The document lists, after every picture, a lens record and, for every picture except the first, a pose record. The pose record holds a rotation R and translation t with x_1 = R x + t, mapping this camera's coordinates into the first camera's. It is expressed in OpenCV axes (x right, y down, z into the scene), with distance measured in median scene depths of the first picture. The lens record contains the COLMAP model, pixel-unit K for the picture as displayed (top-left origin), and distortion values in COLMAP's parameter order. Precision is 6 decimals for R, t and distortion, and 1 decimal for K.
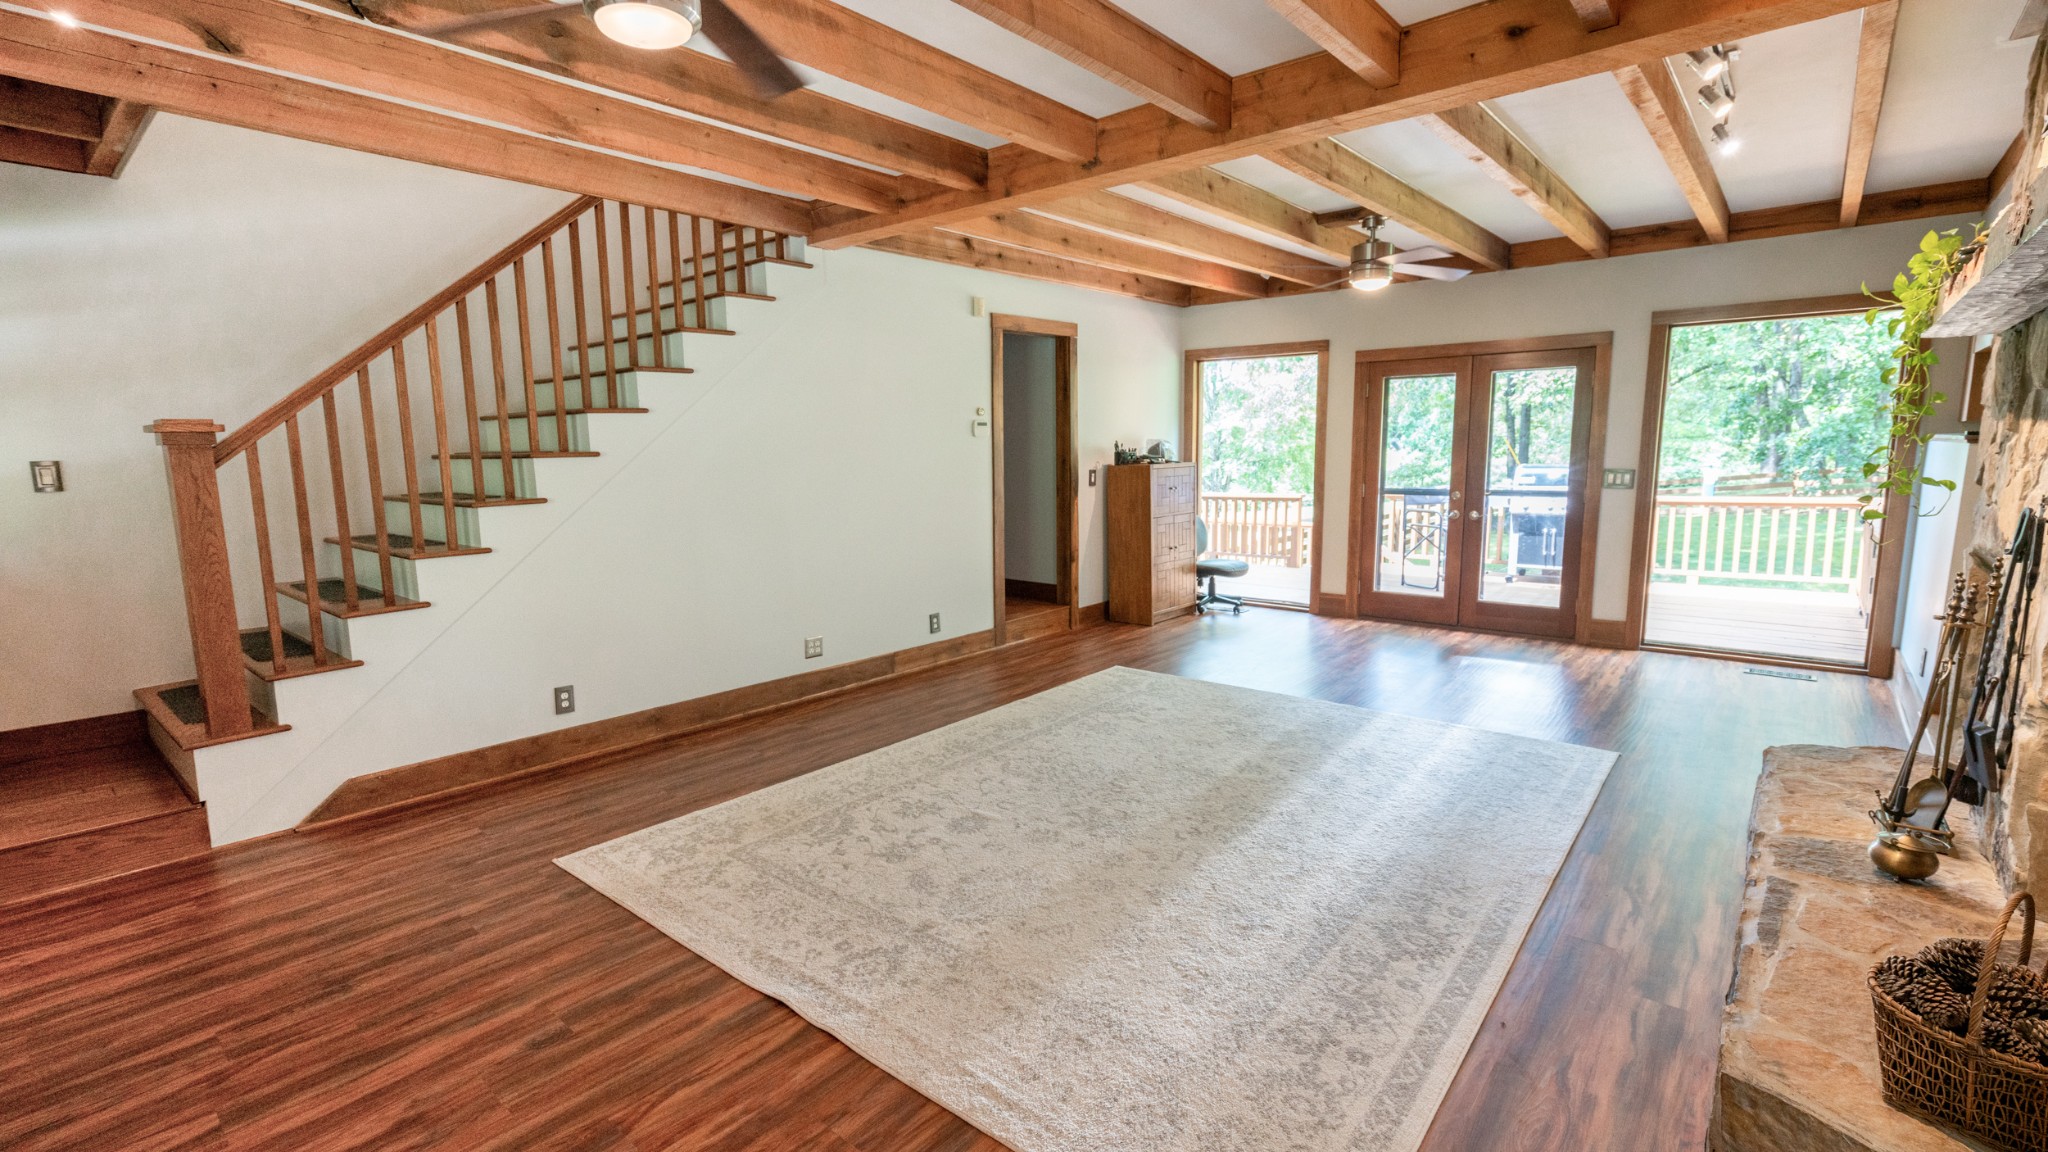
lens RADIAL K [[932.7, 0, 1027.6], [0, 932.7, 576.4], [0, 0, 1]] dist [-0.015091, 0.000385]
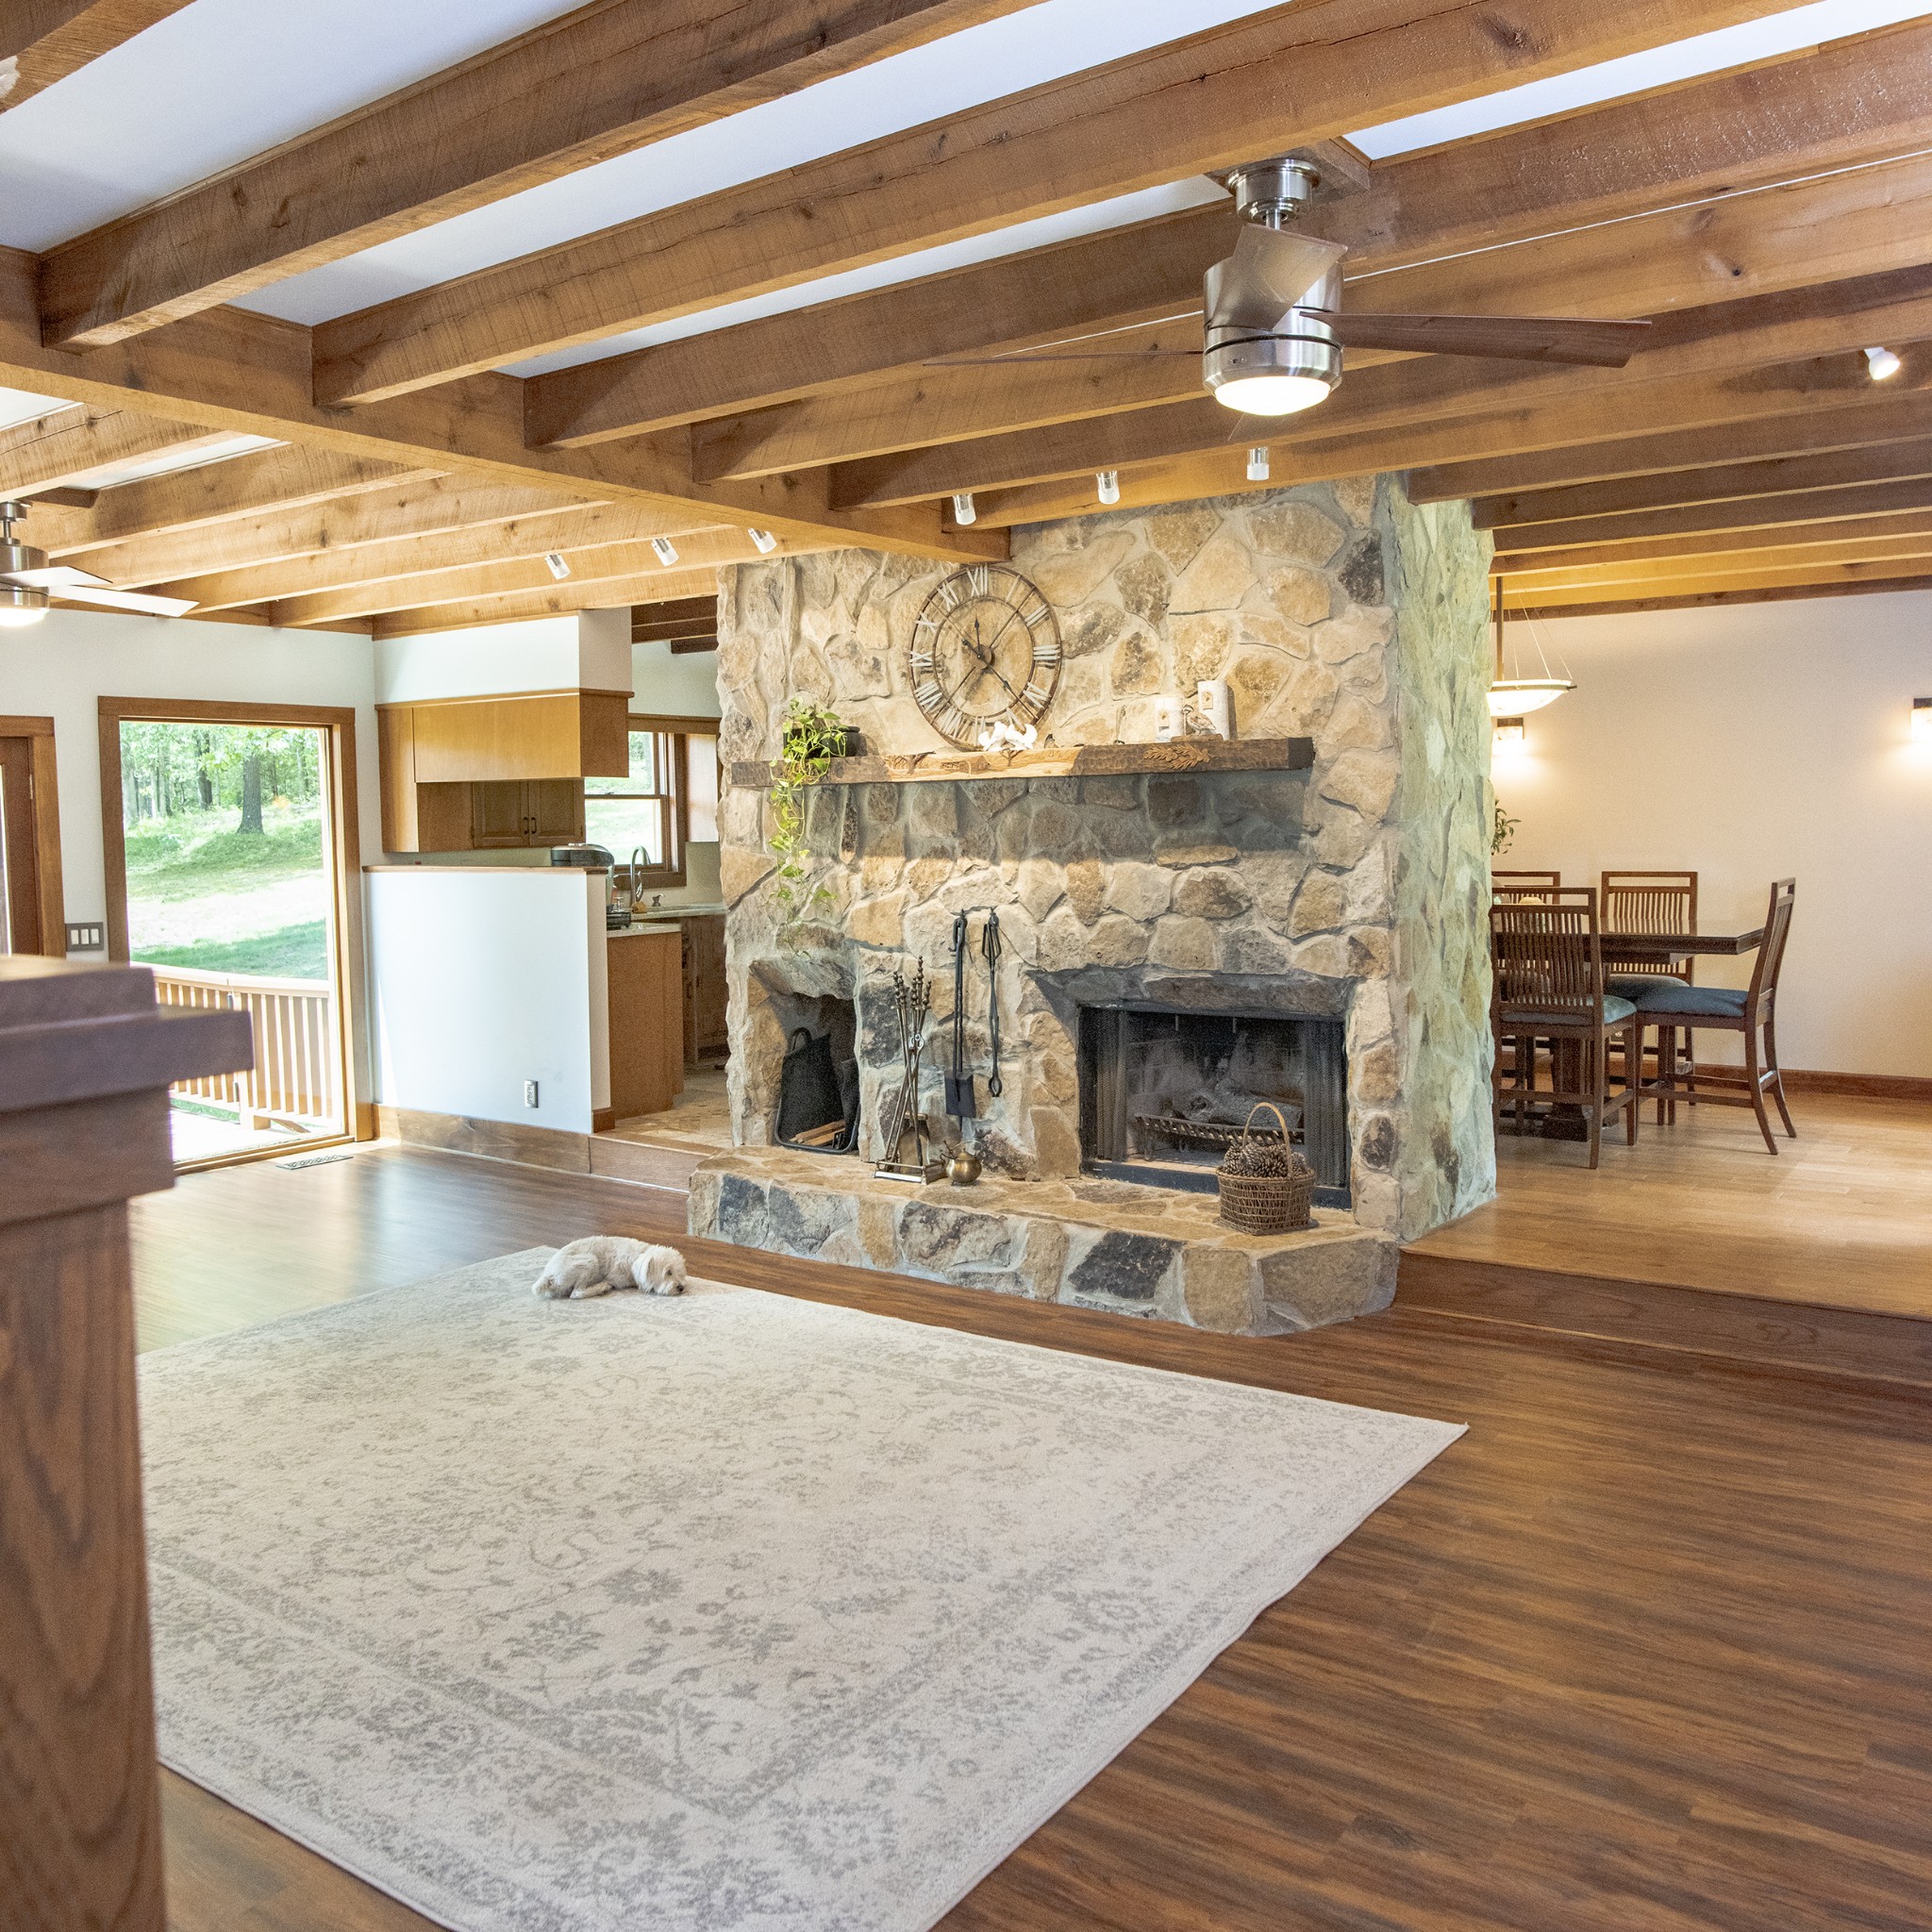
lens RADIAL K [[1664.7, 0, 967.4], [0, 1664.7, 962.7], [0, 0, 1]] dist [-0.020608, -0.010117]
pose [[-0.086533, -0.068480, 0.993893, -1.124664], [0.162797, 0.983253, 0.081921, -0.156901], [-0.982858, 0.168892, -0.073936, 0.905527]]
